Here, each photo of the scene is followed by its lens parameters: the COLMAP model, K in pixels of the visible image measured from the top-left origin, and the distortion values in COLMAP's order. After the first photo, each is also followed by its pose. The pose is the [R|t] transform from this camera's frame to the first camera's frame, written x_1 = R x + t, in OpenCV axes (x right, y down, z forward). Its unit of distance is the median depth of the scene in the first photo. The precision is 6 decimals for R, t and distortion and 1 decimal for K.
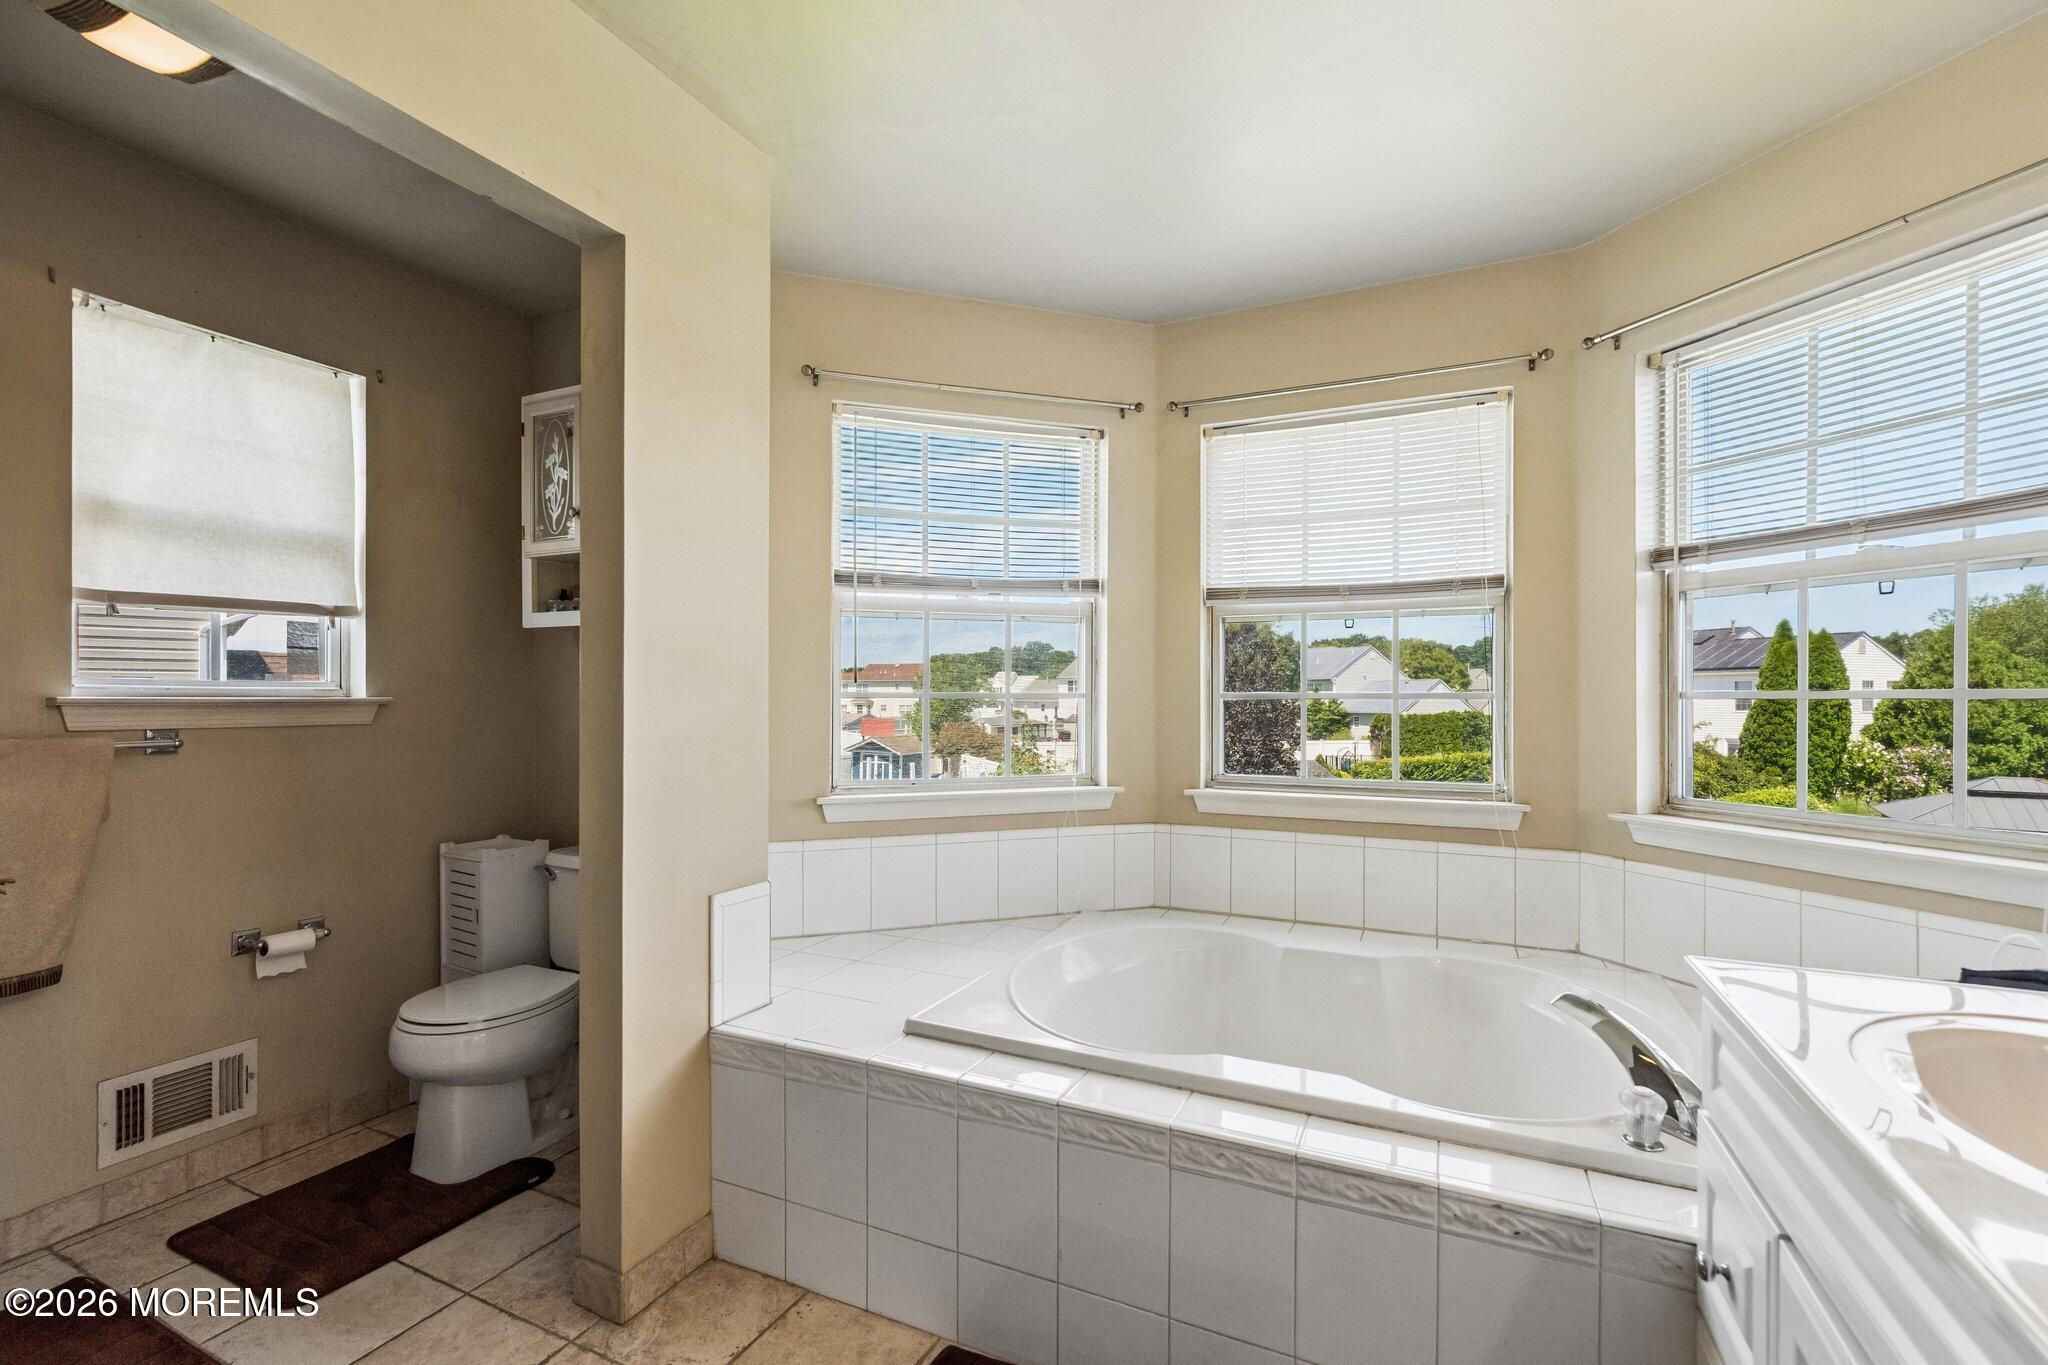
lens RADIAL K [[893.5, 0, 1019.0], [0, 893.5, 700.1], [0, 0, 1]] dist [0.003602, -0.000082]
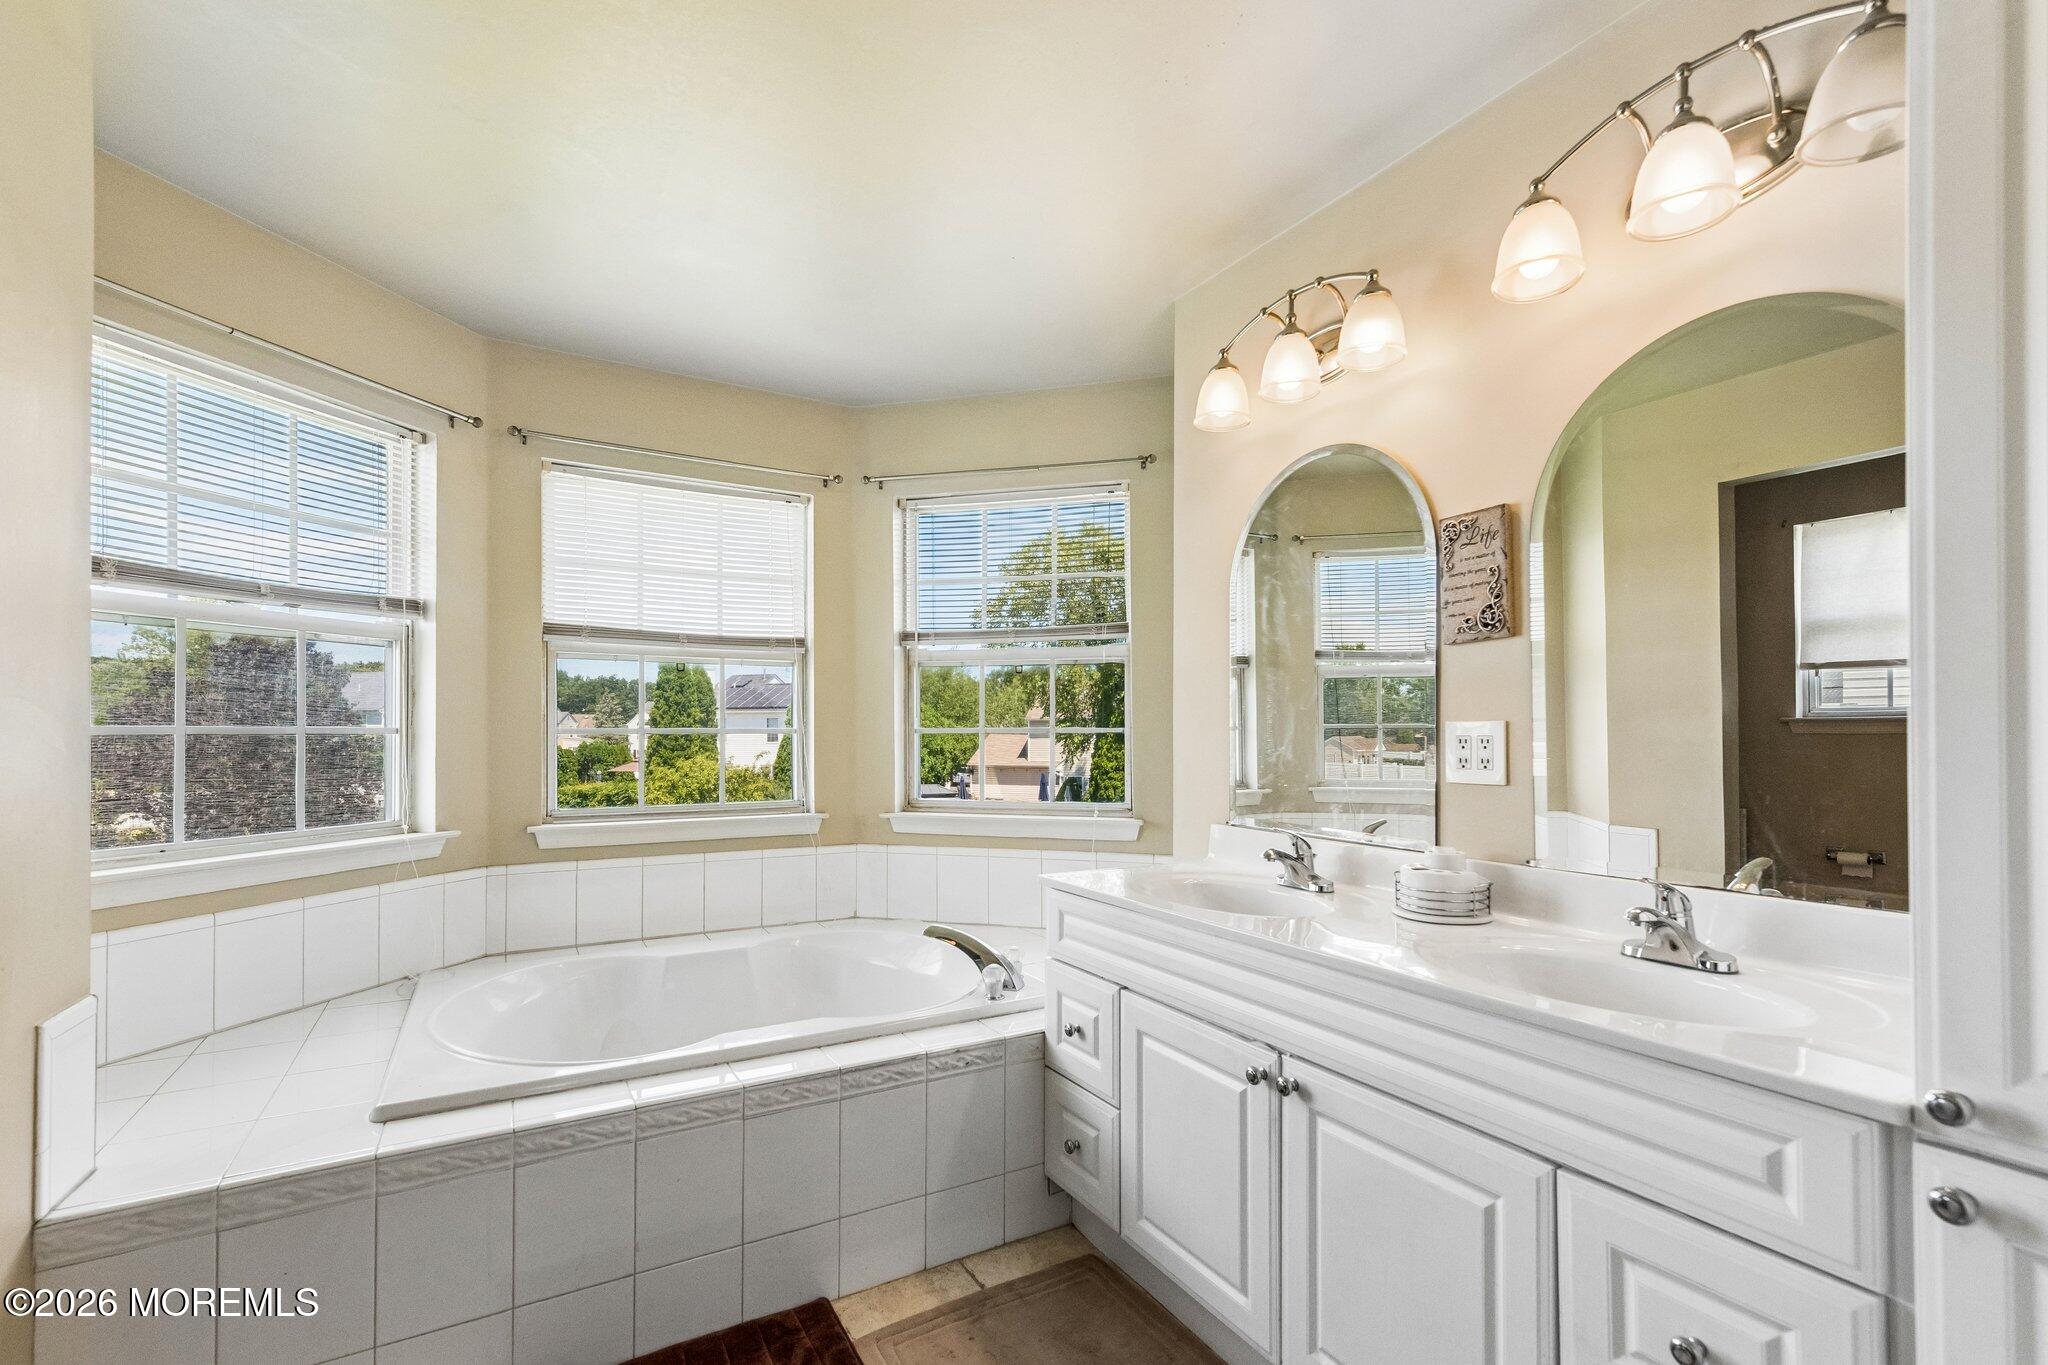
lens RADIAL K [[908.2, 0, 1022.7], [0, 908.2, 730.3], [0, 0, 1]] dist [0.012134, -0.000168]
pose [[0.571001, 0.000771, 0.820949, -0.360472], [0.003221, 0.999990, -0.003180, -0.001051], [-0.820943, 0.004460, 0.570992, -0.012230]]
